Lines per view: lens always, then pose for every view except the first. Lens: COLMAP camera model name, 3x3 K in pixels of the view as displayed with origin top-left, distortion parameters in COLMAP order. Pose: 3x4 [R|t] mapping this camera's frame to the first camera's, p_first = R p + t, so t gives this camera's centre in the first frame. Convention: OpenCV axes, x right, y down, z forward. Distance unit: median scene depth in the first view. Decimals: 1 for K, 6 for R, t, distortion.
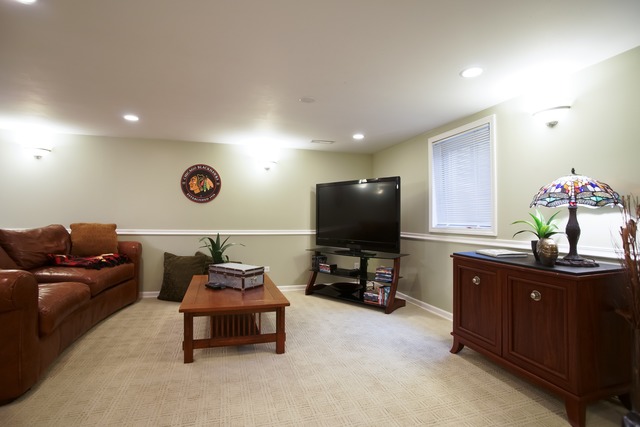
lens RADIAL K [[323.8, 0, 309.0], [0, 323.8, 212.1], [0, 0, 1]] dist [-0.082351, 0.038989]
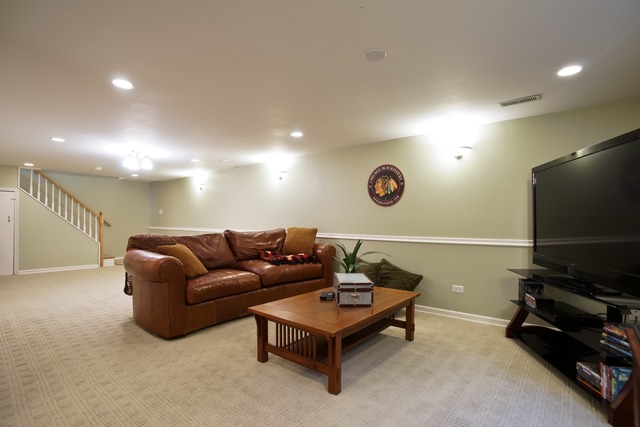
lens RADIAL K [[323.8, 0, 309.0], [0, 323.8, 212.1], [0, 0, 1]] dist [-0.082351, 0.038989]
pose [[0.537646, -0.031148, -0.842595, 0.333536], [0.021227, 0.999501, -0.023404, 0.005396], [0.842904, -0.005303, 0.538039, 0.316009]]
